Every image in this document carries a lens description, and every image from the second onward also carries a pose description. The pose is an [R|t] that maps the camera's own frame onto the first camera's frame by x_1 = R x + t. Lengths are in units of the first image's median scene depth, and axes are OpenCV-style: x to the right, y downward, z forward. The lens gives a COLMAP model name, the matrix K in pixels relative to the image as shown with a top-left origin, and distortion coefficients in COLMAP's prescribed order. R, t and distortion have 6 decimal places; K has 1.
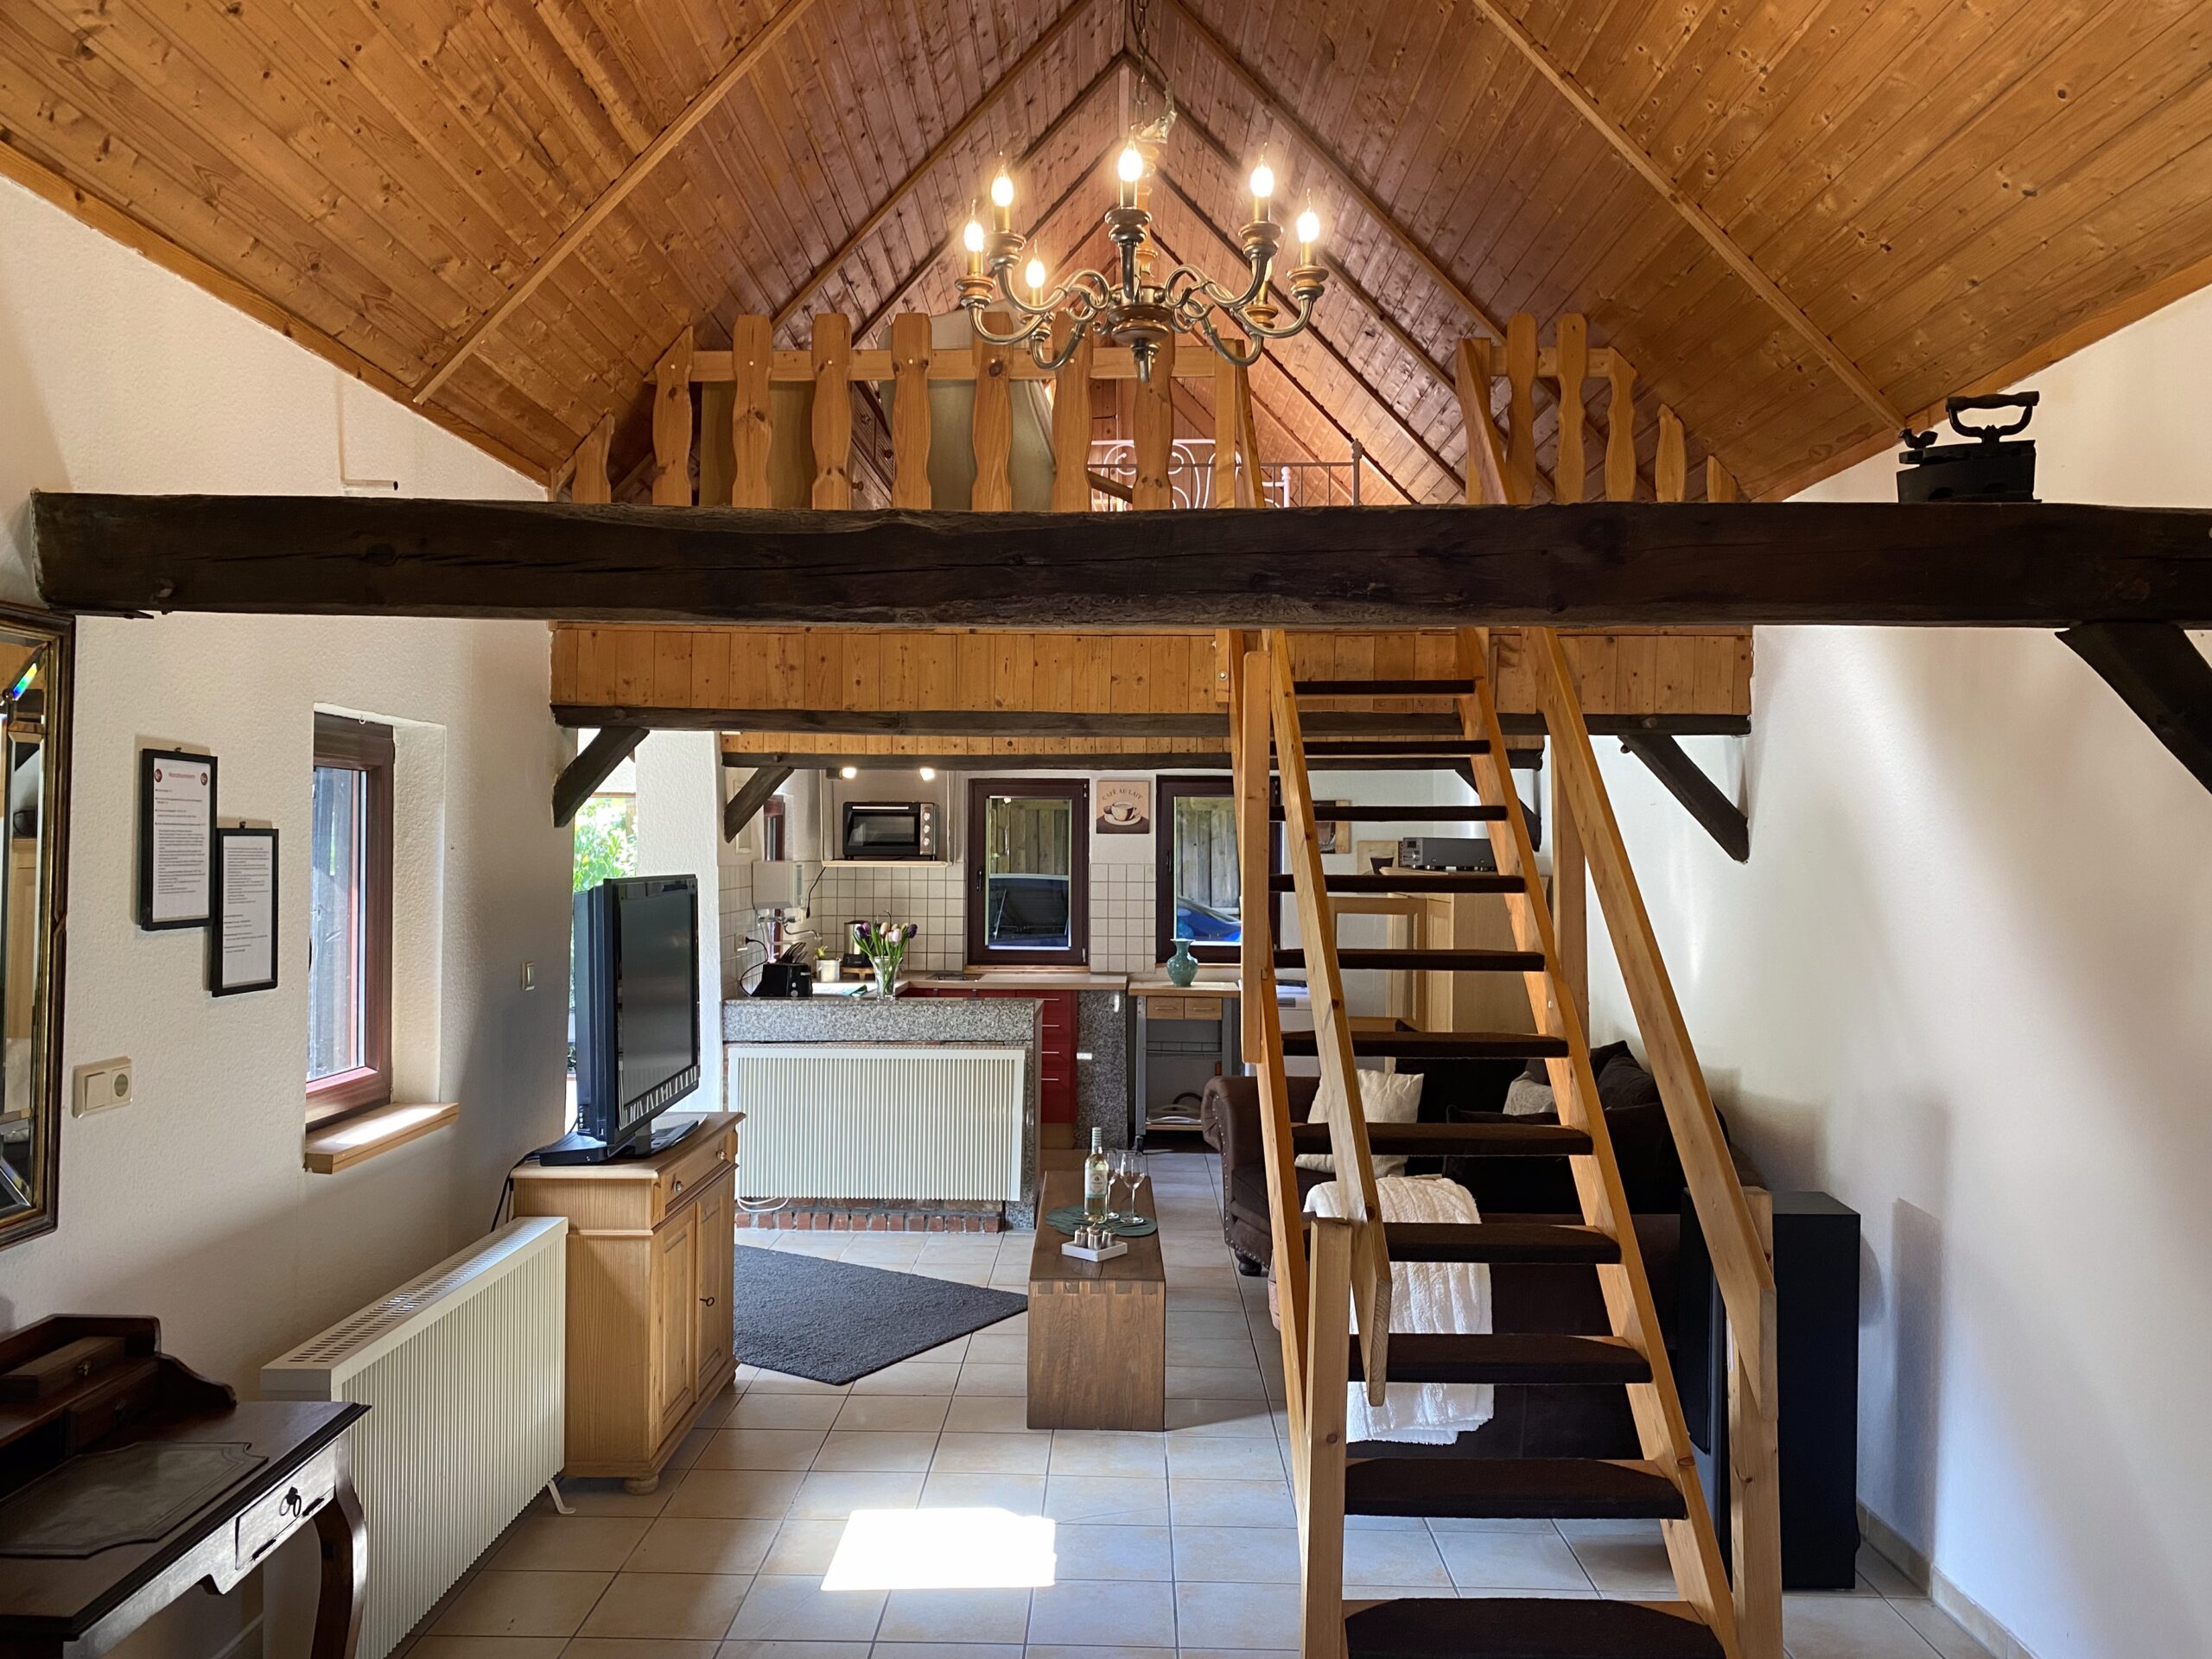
lens RADIAL K [[1686.7, 0, 1106.0], [0, 1686.7, 829.5], [0, 0, 1]] dist [0.054102, -0.075253]
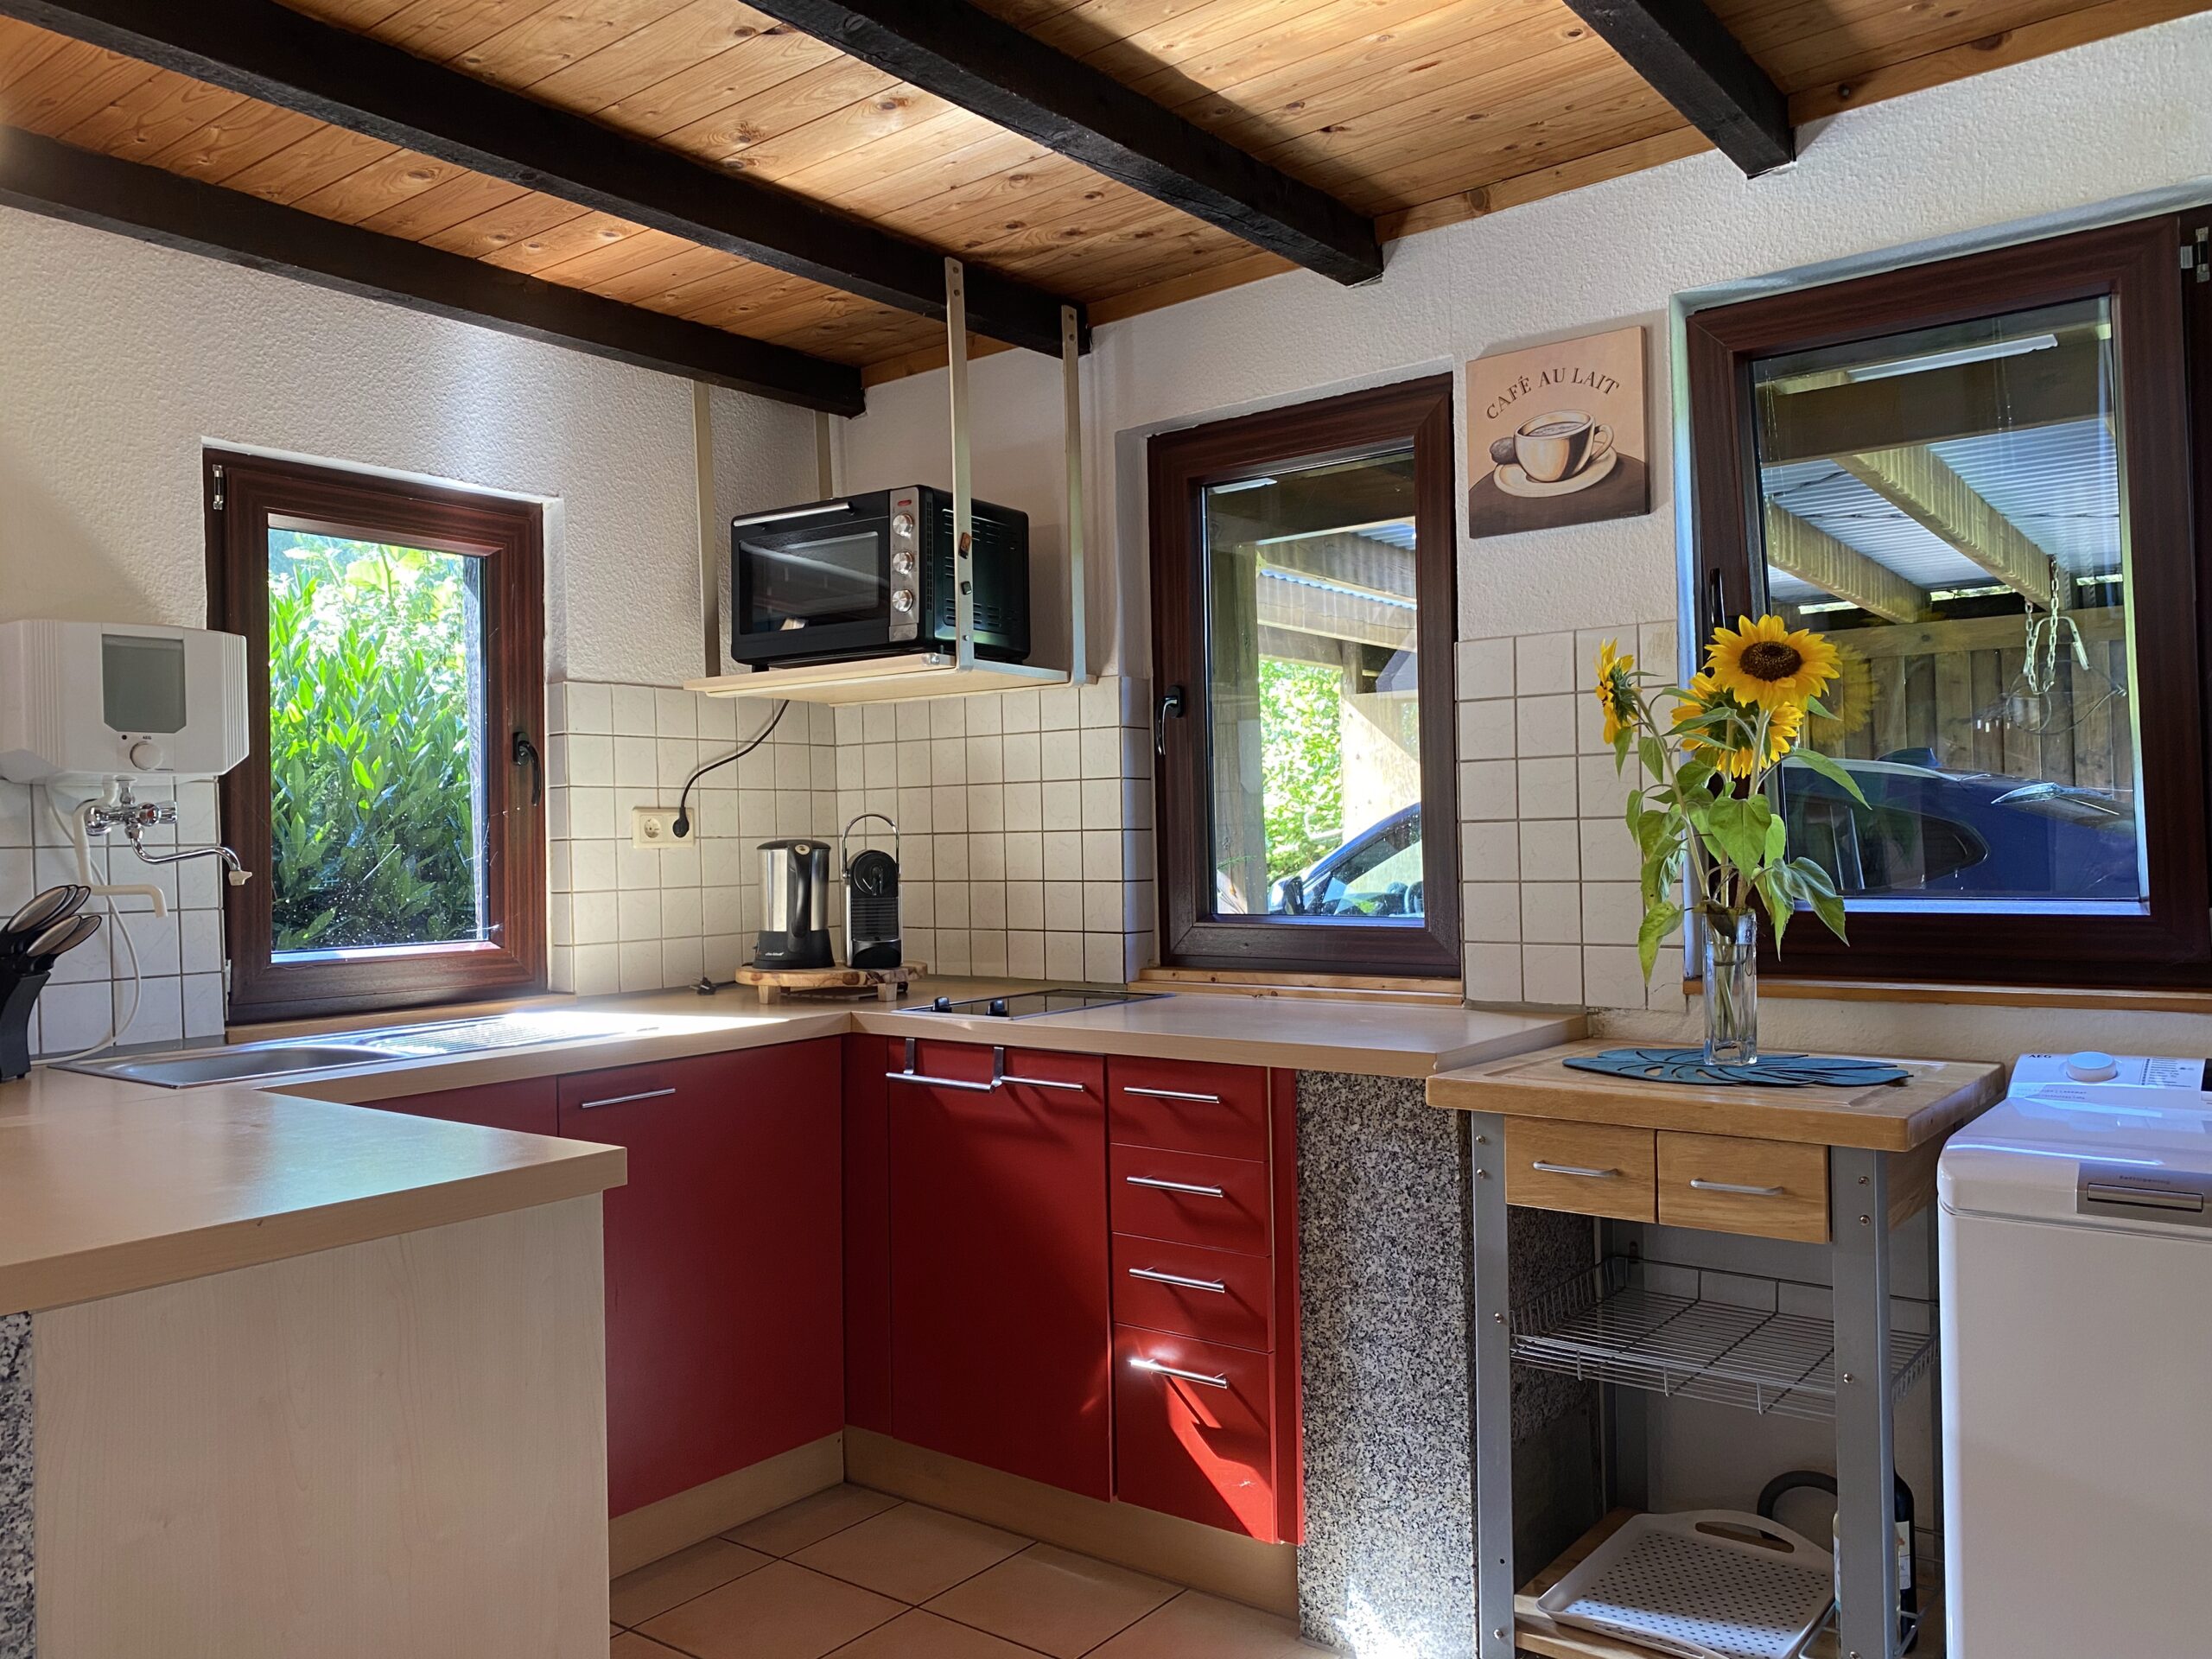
lens RADIAL K [[1686.7, 0, 1106.0], [0, 1686.7, 829.5], [0, 0, 1]] dist [0.054102, -0.075253]
pose [[0.791320, -0.029831, -0.610673, 0.124715], [0.034493, 0.999396, -0.004122, 0.053064], [0.610428, -0.017802, 0.791872, 0.723122]]
